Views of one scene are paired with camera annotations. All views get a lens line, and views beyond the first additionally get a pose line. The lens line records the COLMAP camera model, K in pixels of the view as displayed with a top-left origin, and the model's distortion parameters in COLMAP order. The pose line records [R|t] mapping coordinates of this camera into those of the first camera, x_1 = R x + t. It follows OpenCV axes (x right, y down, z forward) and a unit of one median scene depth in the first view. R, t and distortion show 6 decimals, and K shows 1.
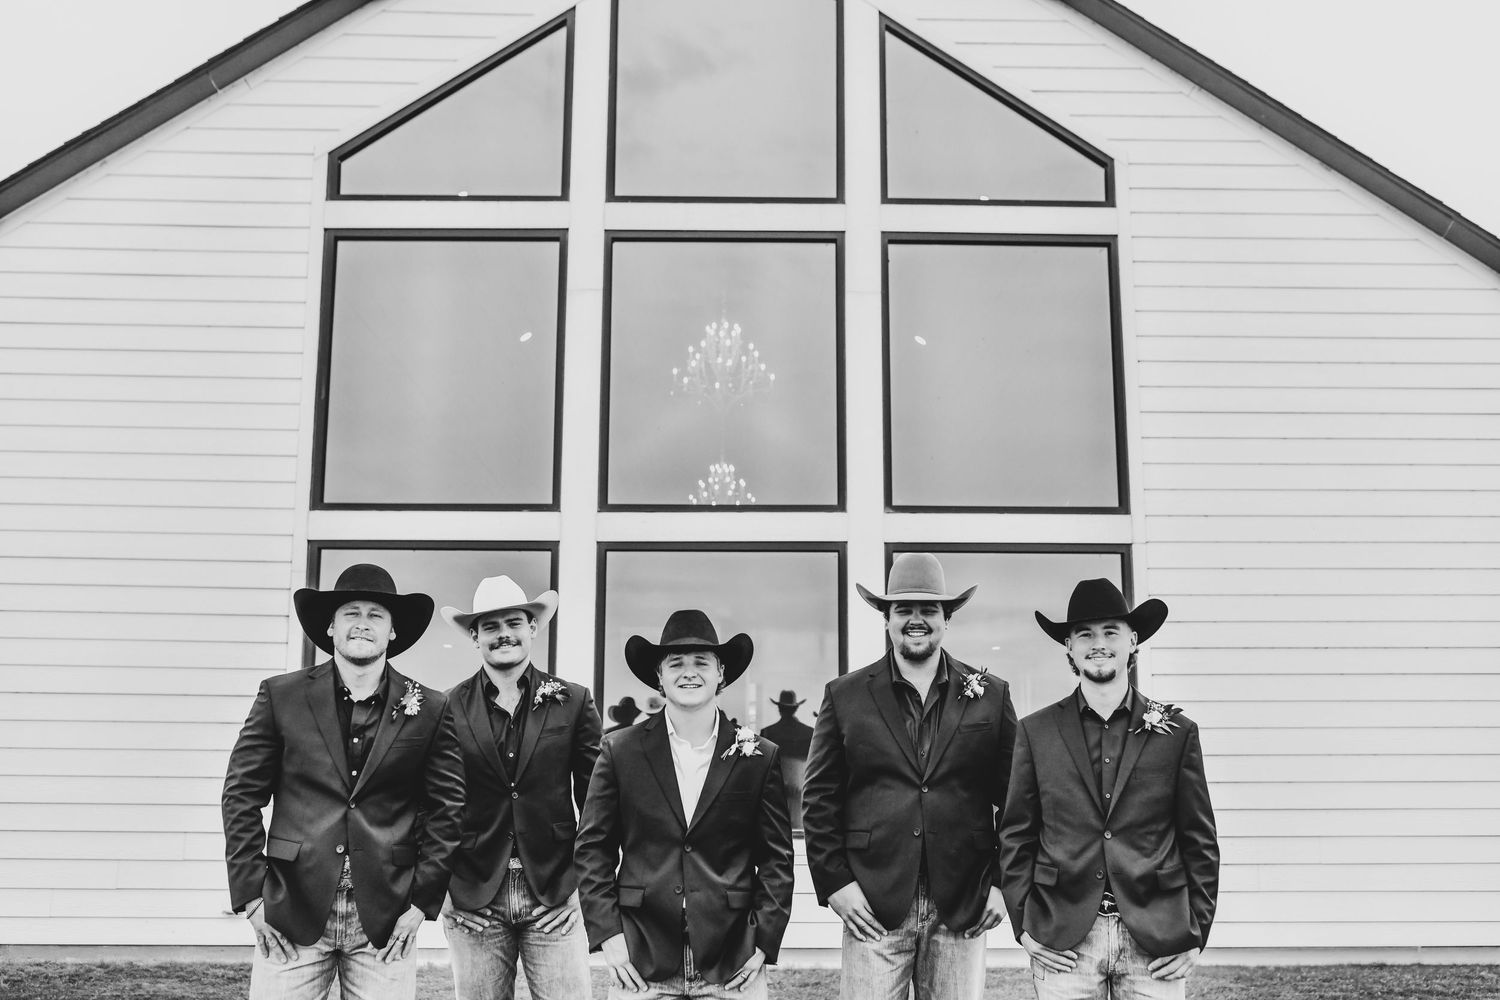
lens RADIAL K [[1439.1, 0, 751.5], [0, 1439.1, 500.1], [0, 0, 1]] dist [-0.031519, 0.000000]
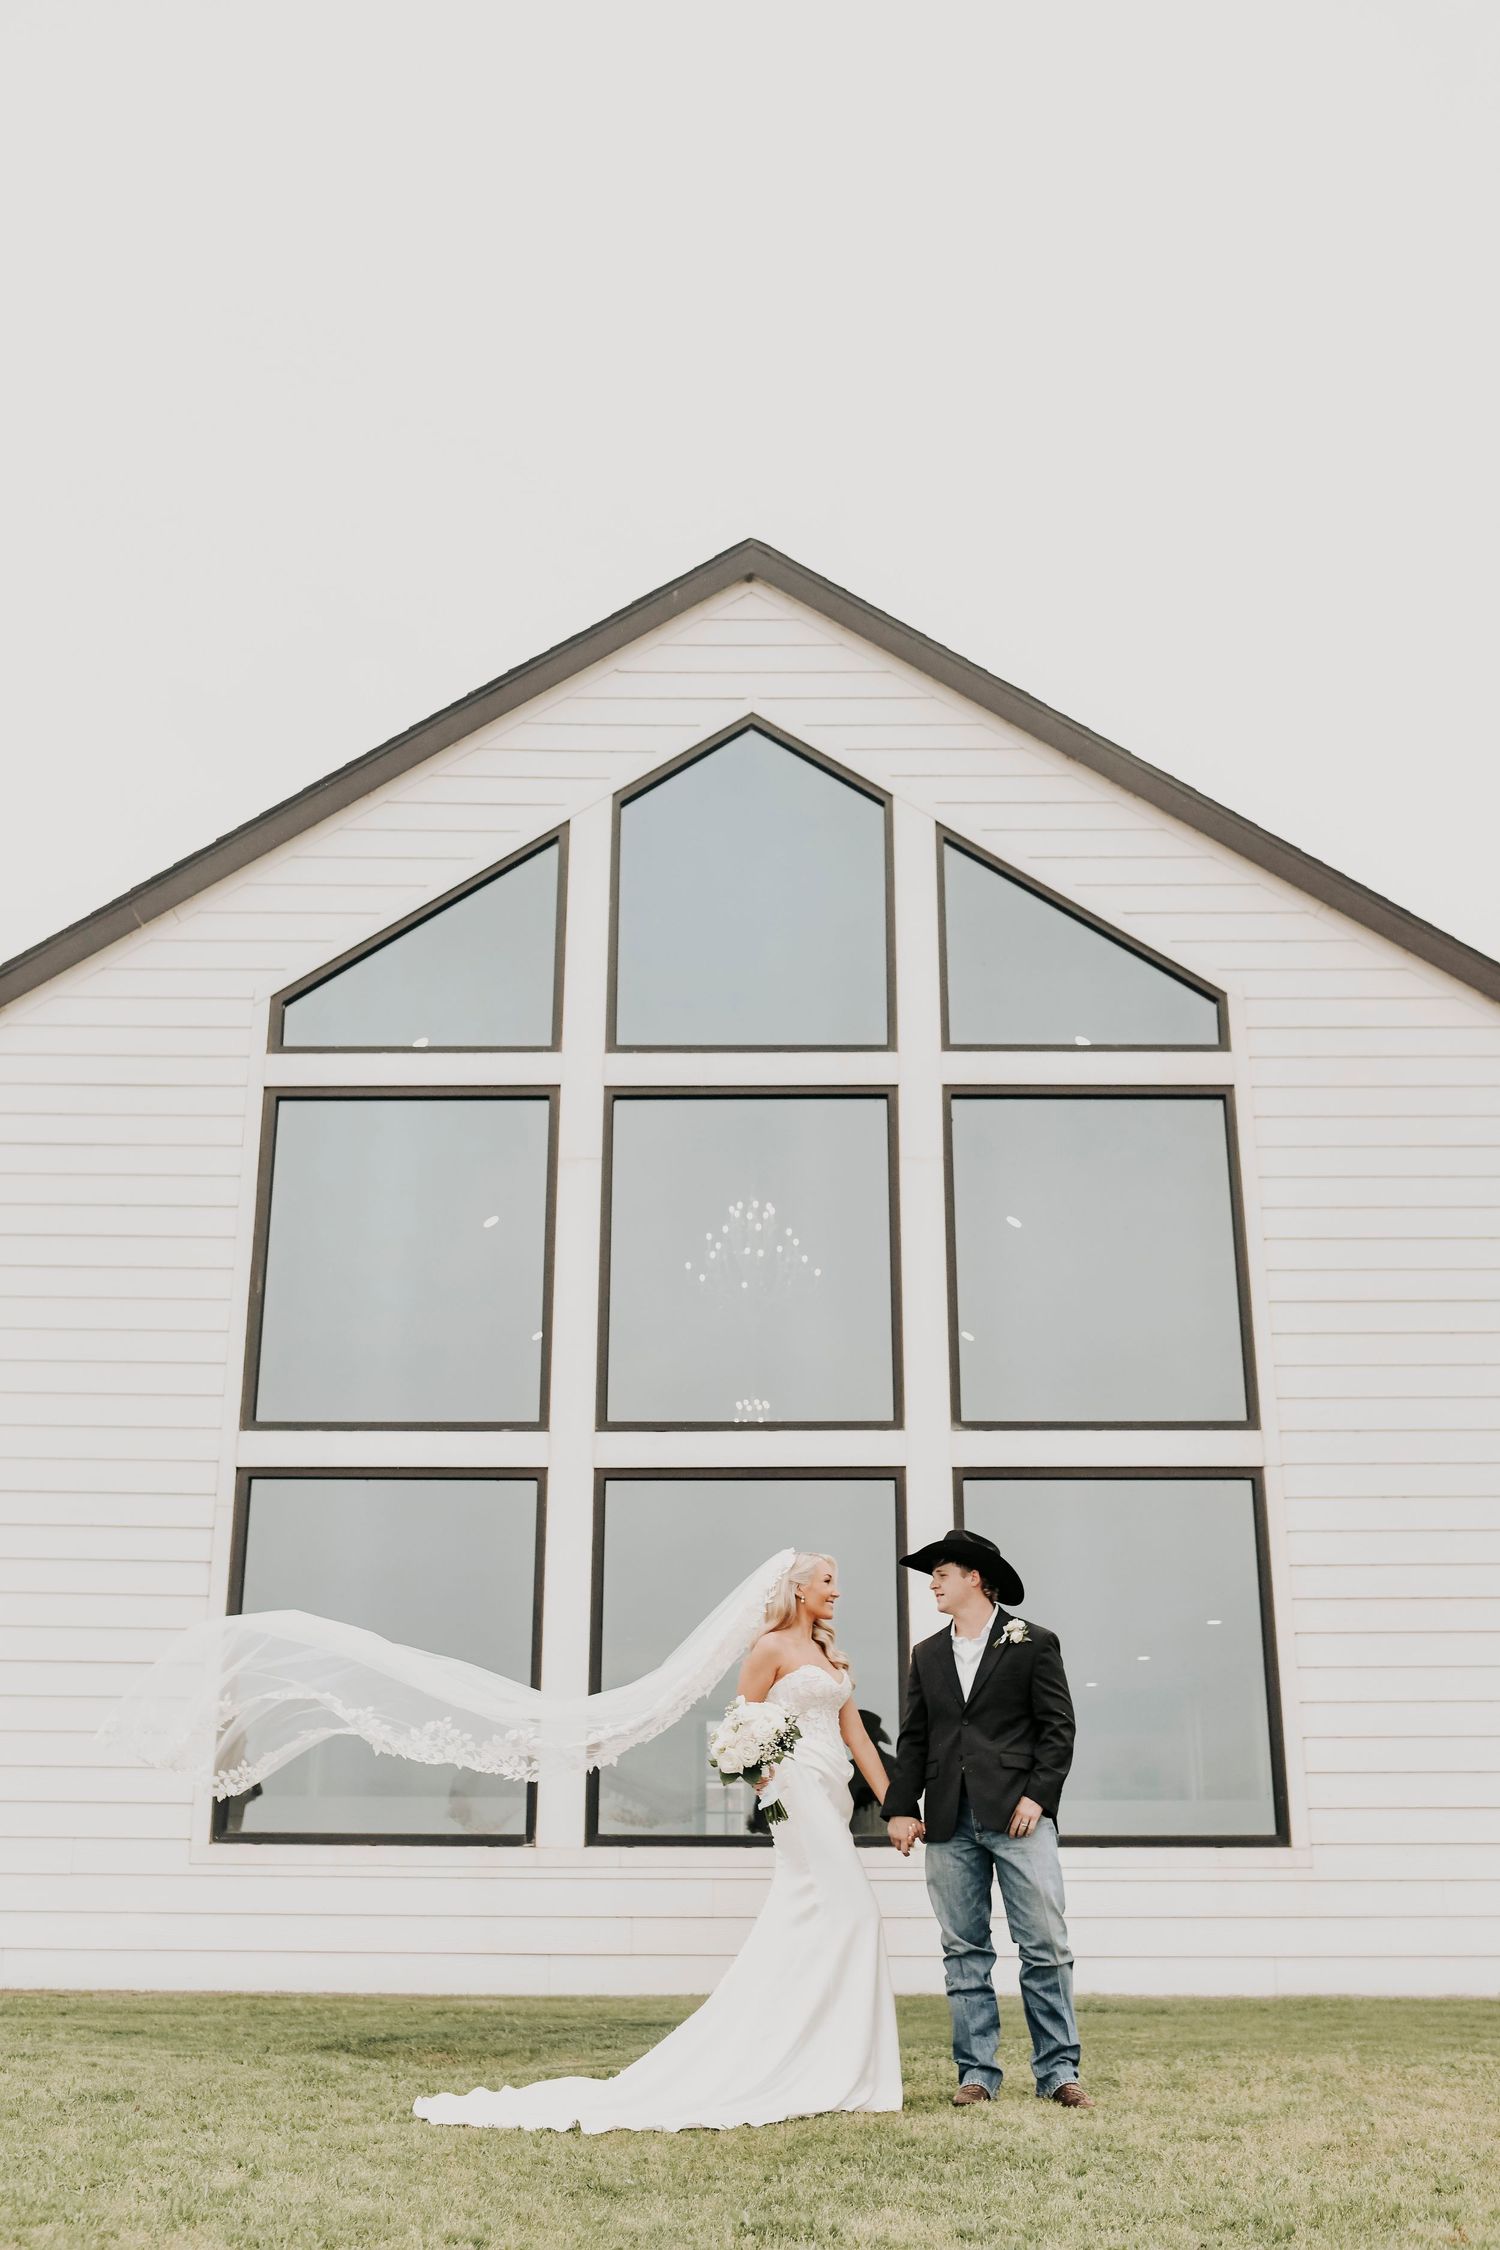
lens RADIAL K [[2158.6, 0, 750.6], [0, 2158.6, 1124.3], [0, 0, 1]] dist [-0.031519, 0.000000]
pose [[0.999722, -0.009828, -0.021410, 0.007429], [0.006252, 0.986919, -0.161094, 0.032457], [0.022713, 0.160916, 0.986707, -0.209283]]
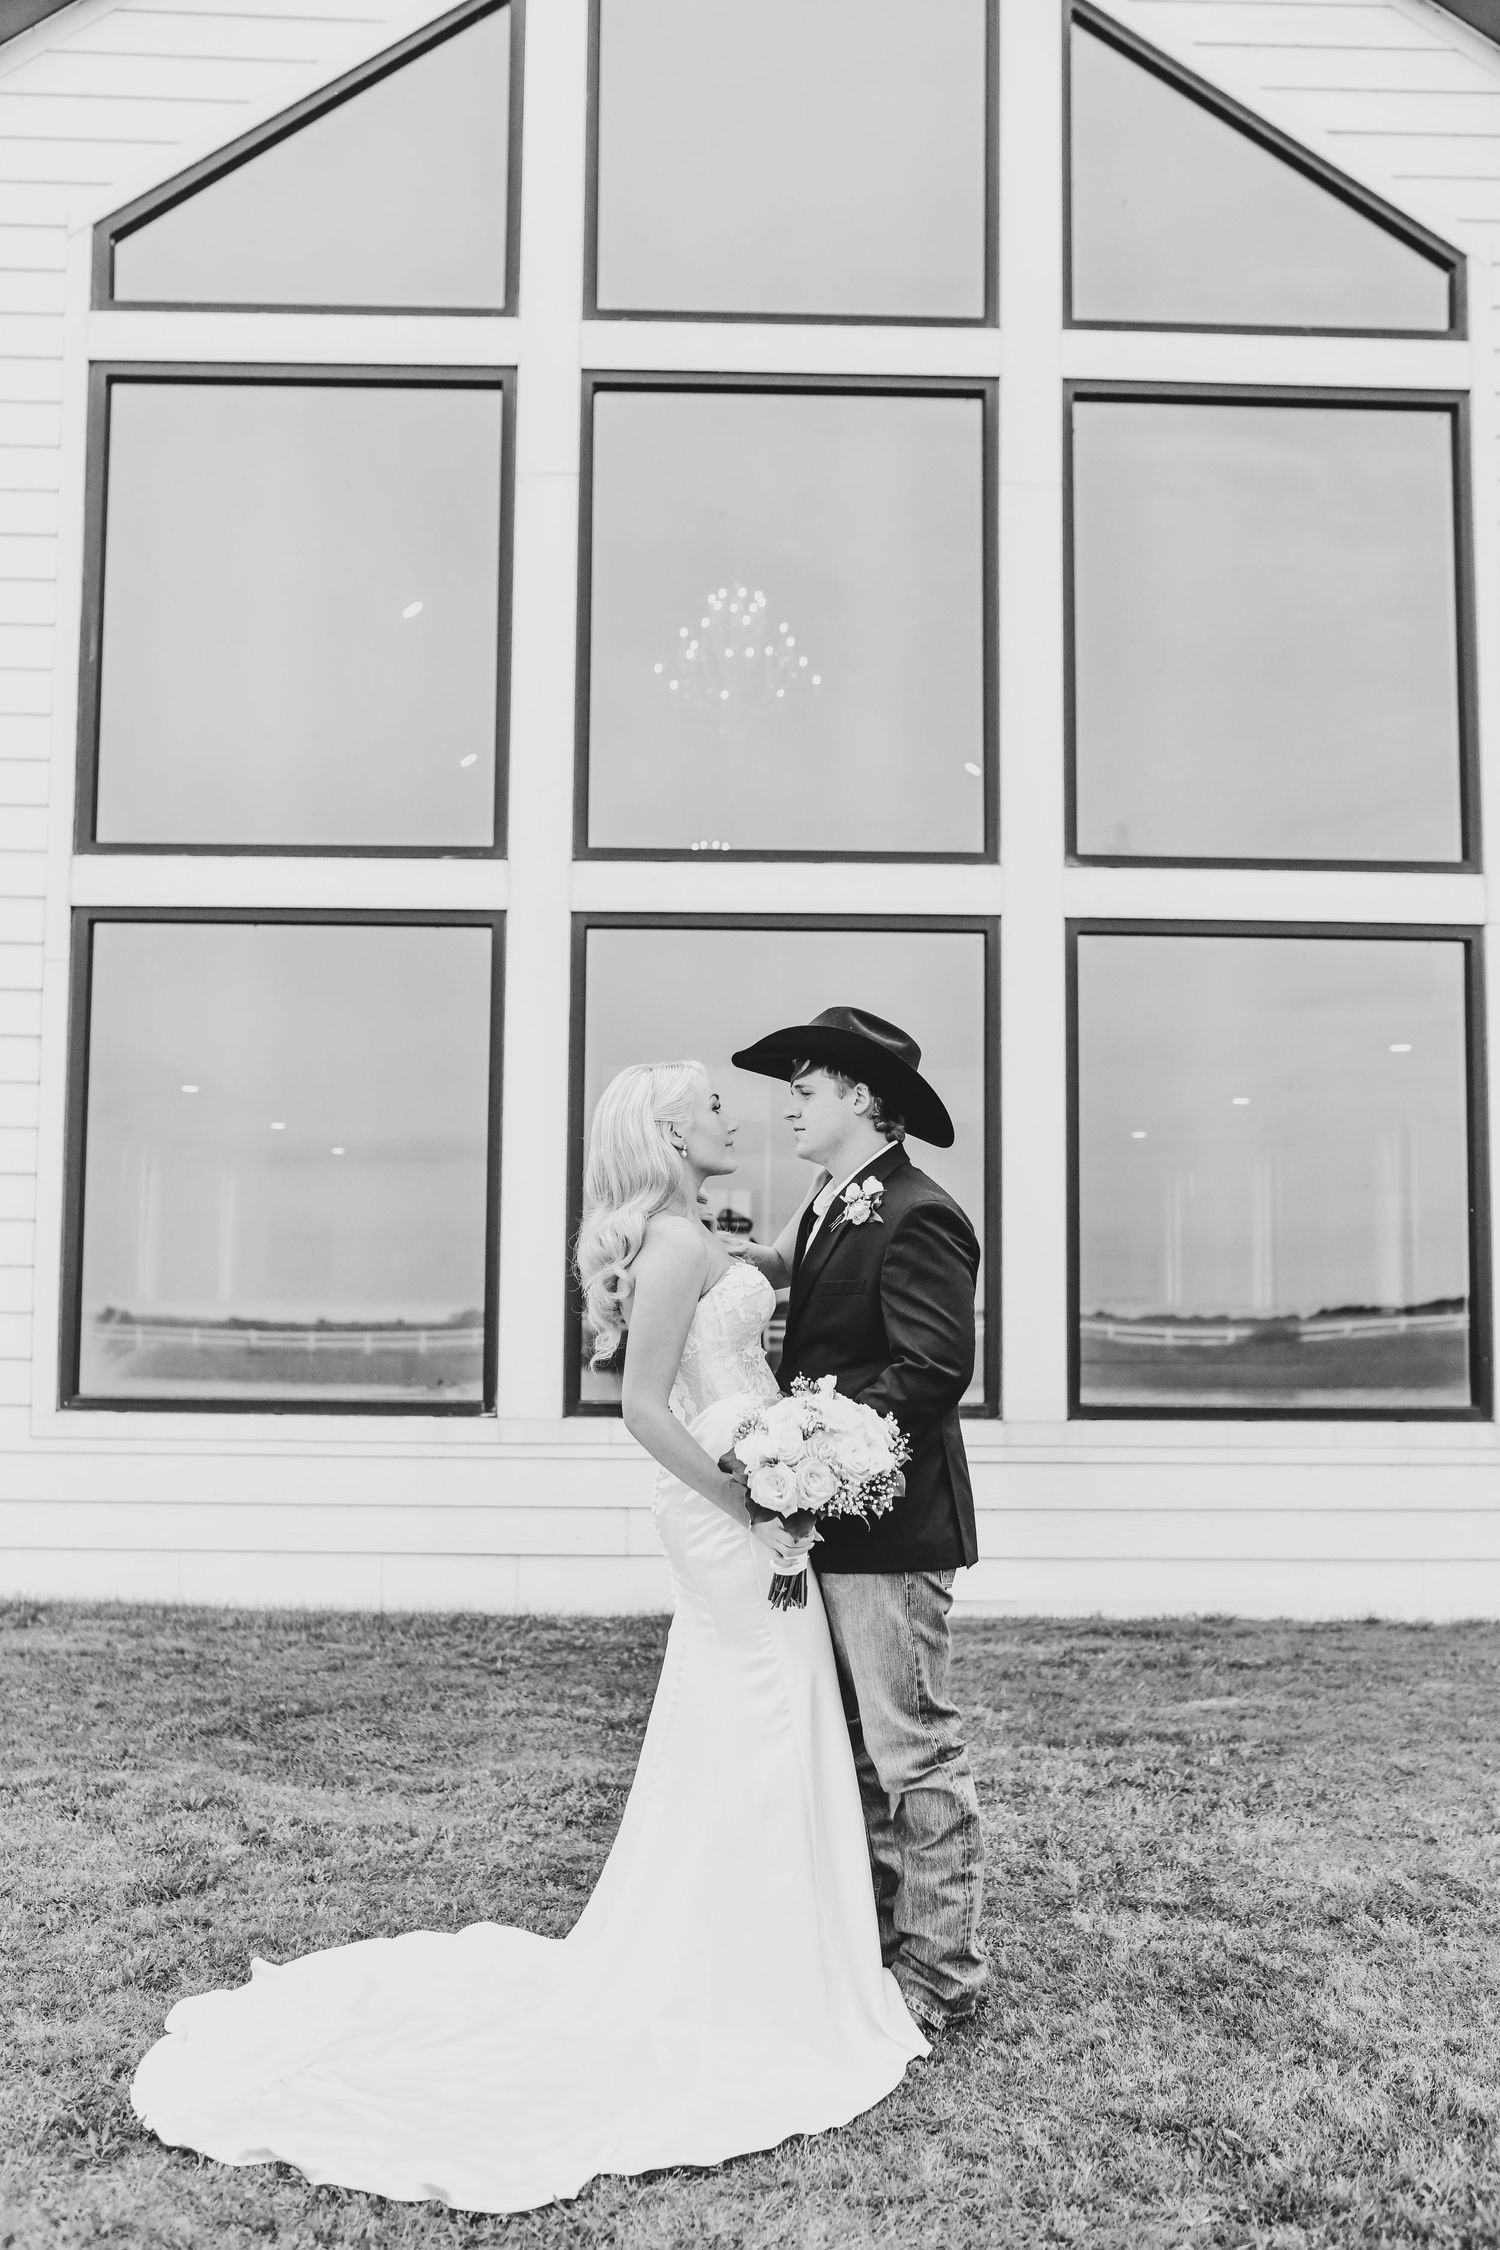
lens RADIAL K [[2158.6, 0, 734.6], [0, 2158.6, 1122.1], [0, 0, 1]] dist [-0.031519, 0.000000]
pose [[0.999932, 0.005449, 0.010297, -0.047936], [-0.006342, 0.996033, 0.088760, 0.034064], [-0.009773, -0.088819, 0.996000, 0.120220]]
